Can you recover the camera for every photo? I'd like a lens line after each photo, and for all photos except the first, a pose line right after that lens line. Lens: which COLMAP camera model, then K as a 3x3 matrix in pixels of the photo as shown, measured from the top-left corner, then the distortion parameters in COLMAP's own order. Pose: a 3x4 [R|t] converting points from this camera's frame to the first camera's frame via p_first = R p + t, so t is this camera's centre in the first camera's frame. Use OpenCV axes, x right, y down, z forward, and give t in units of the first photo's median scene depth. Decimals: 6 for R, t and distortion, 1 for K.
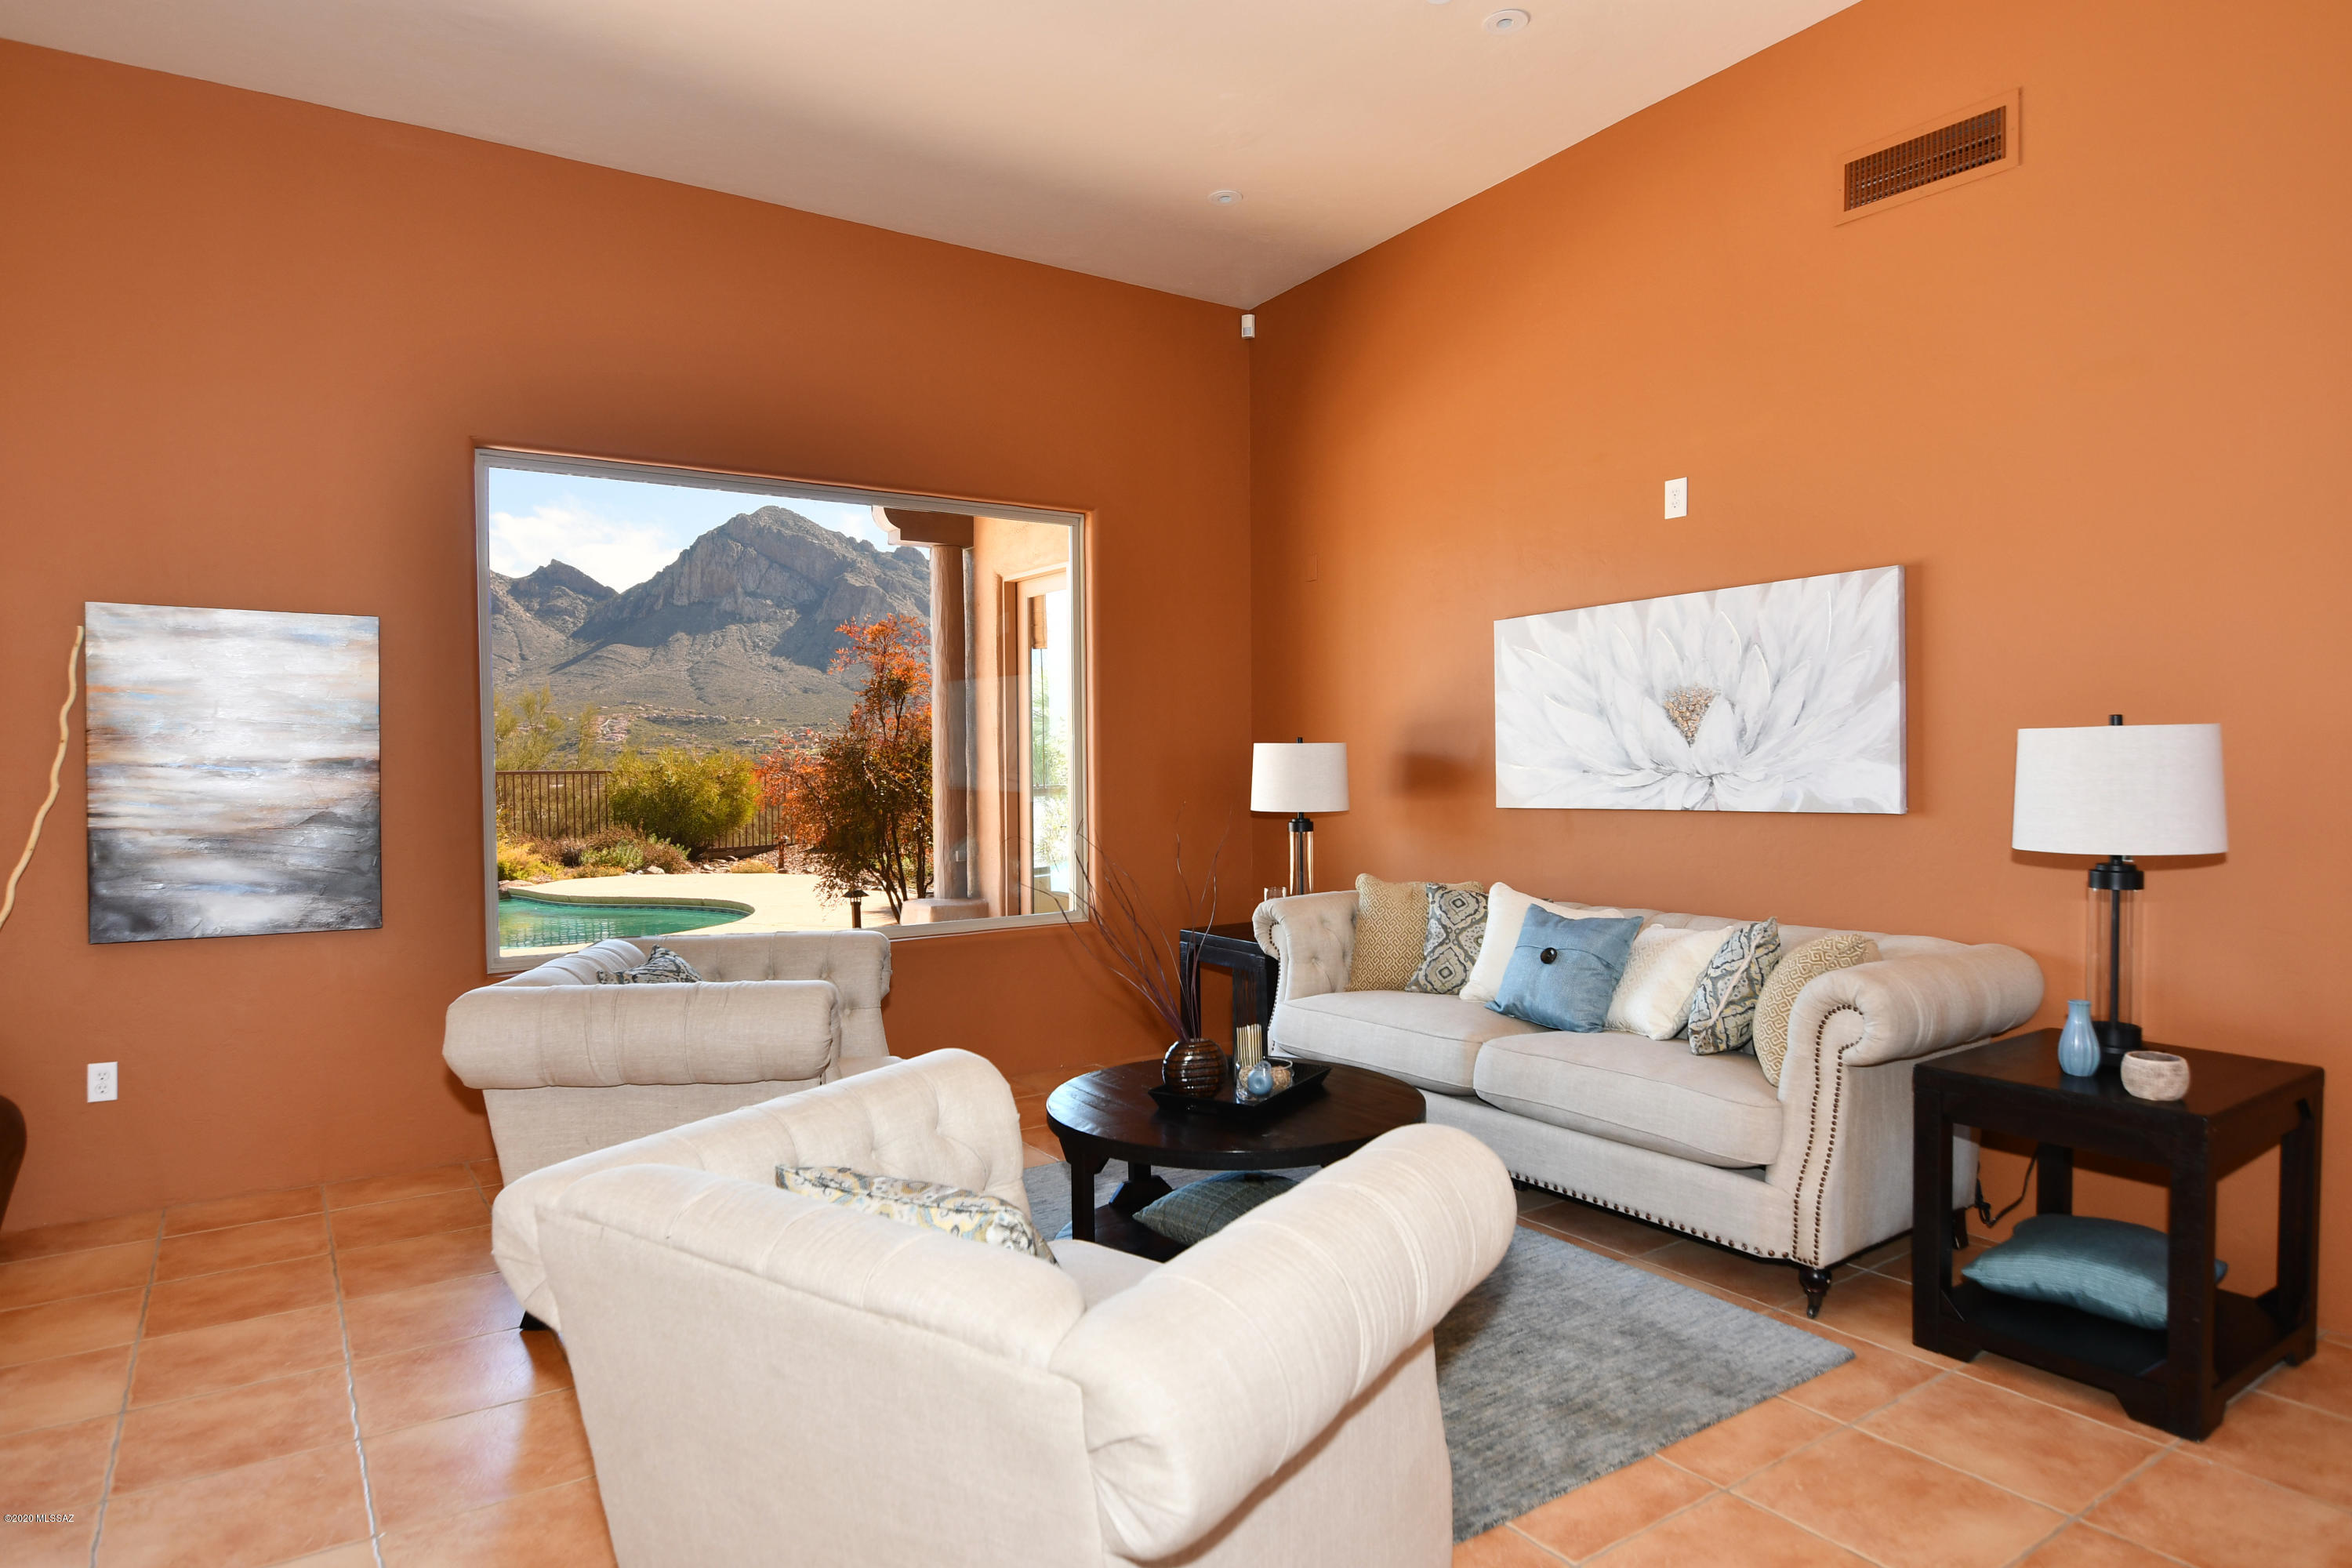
lens RADIAL K [[1374.3, 0, 1117.4], [0, 1374.3, 777.9], [0, 0, 1]] dist [-0.001109, -0.000256]
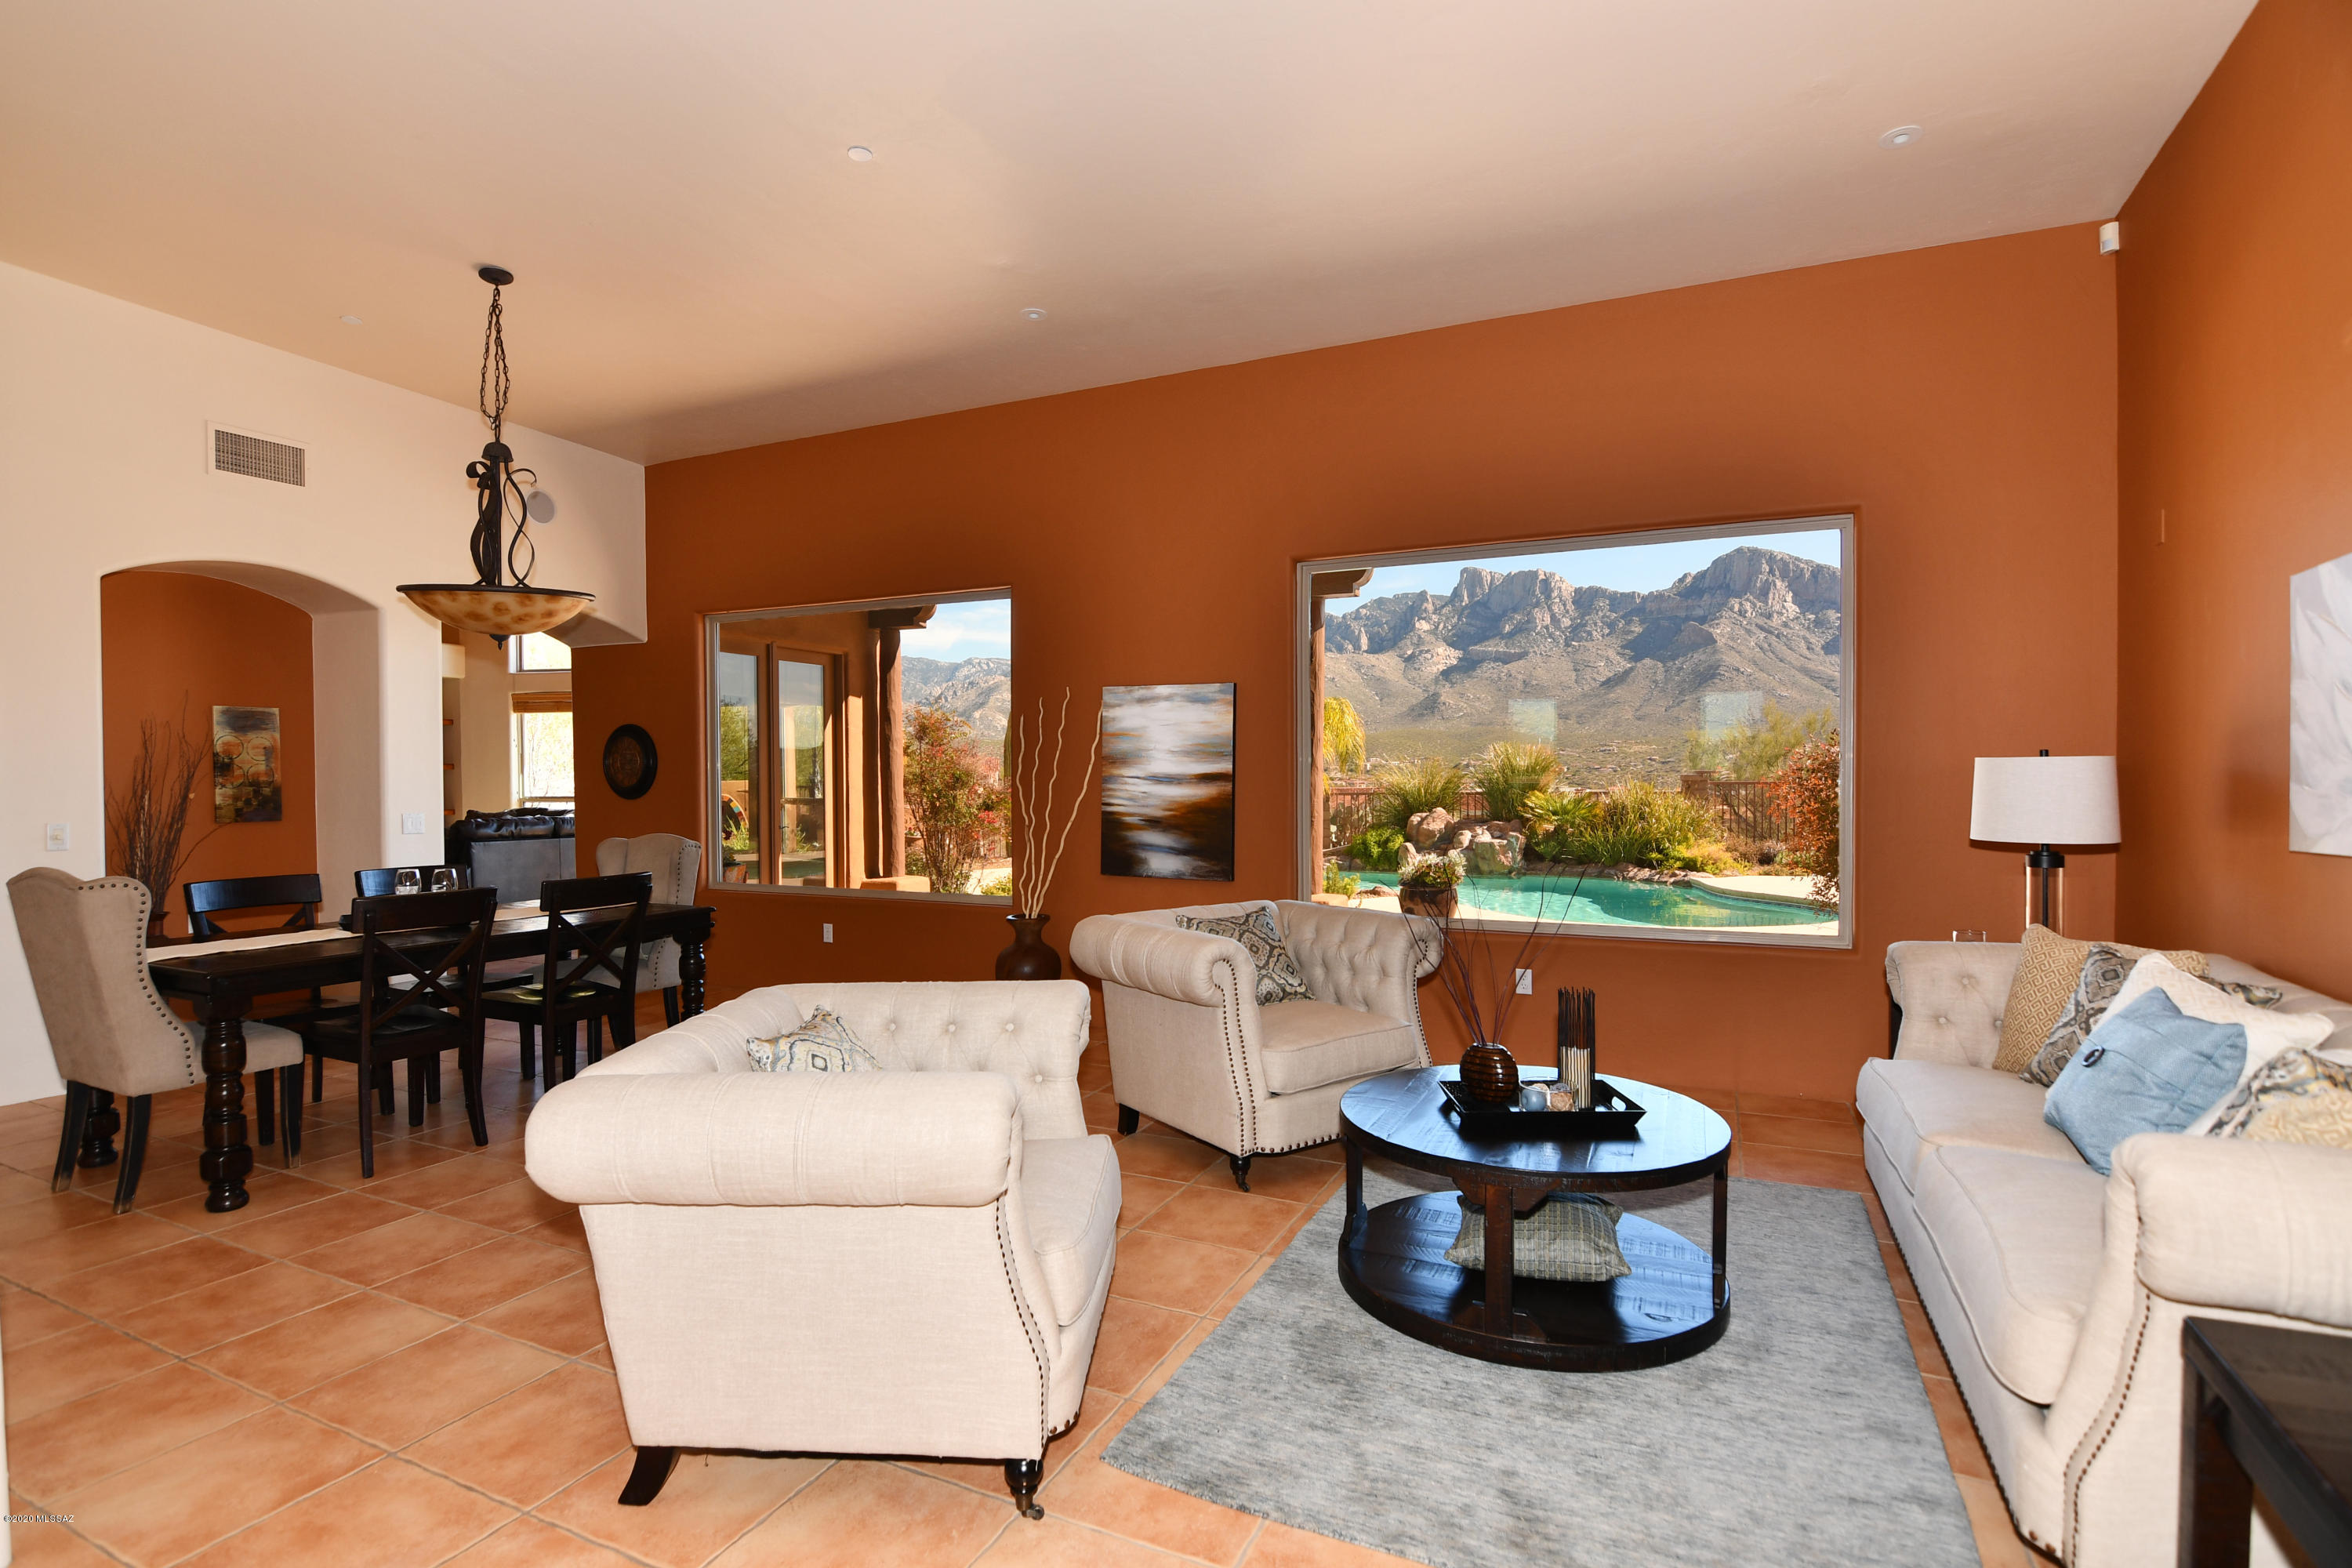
lens RADIAL K [[1139.8, 0, 1163.5], [0, 1139.8, 792.8], [0, 0, 1]] dist [-0.000034, -0.013881]
pose [[0.507722, 0.019025, -0.861311, 0.472662], [-0.013374, 0.999810, 0.014201, -0.008062], [0.861417, 0.004309, 0.507880, 0.234676]]
